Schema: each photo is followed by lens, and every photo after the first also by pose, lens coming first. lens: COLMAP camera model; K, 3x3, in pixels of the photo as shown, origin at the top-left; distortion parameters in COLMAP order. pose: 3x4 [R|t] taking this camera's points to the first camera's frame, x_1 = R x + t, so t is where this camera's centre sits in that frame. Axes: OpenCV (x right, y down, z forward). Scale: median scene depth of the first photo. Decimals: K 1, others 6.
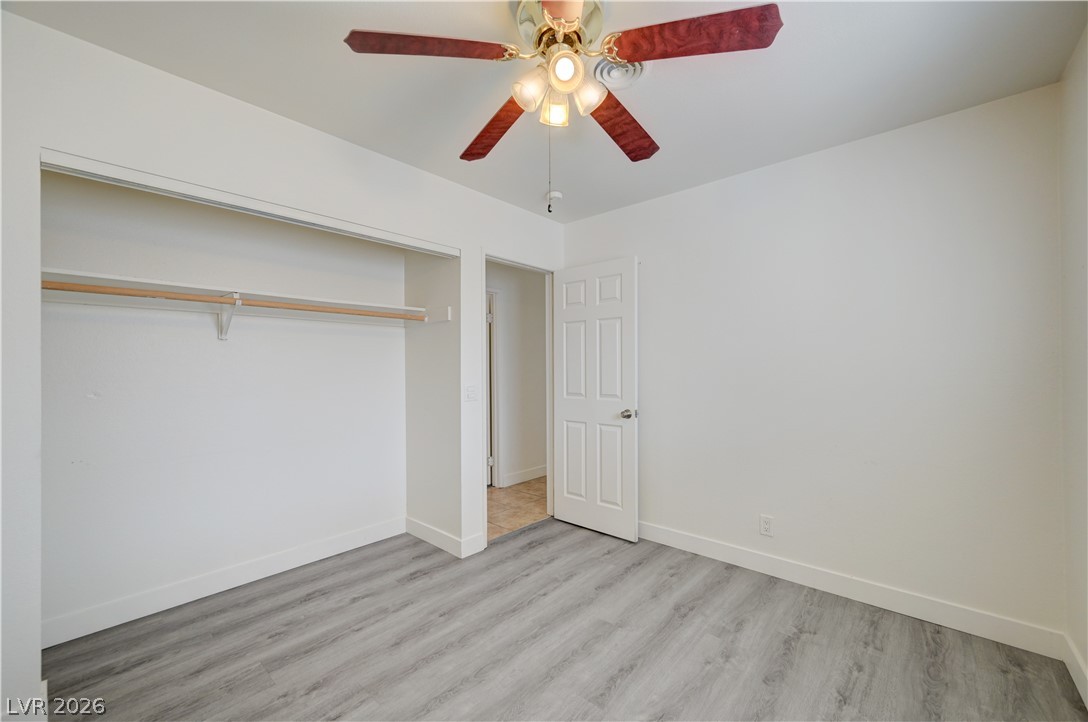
lens RADIAL K [[431.1, 0, 546.8], [0, 431.1, 368.4], [0, 0, 1]] dist [0.001951, 0.000092]
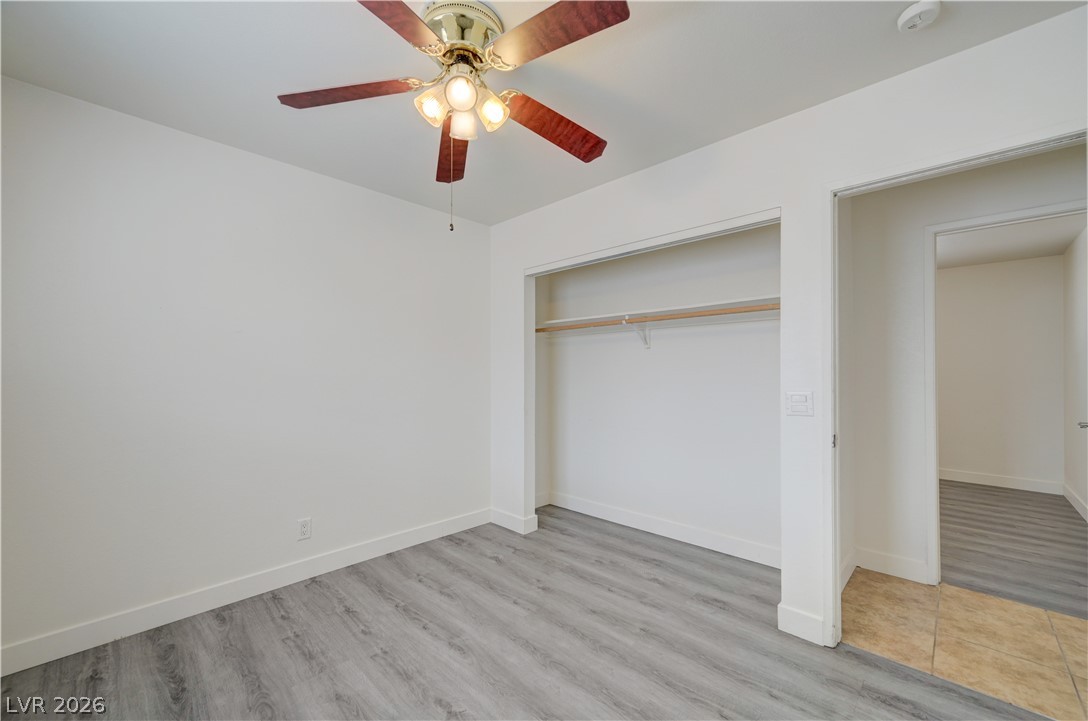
lens RADIAL K [[431.1, 0, 546.8], [0, 431.1, 367.9], [0, 0, 1]] dist [0.001951, 0.000092]
pose [[-0.031930, -0.002539, -0.999487, 0.651257], [0.001506, 0.999996, -0.002589, -0.001499], [0.999489, -0.001588, -0.031926, 0.748107]]
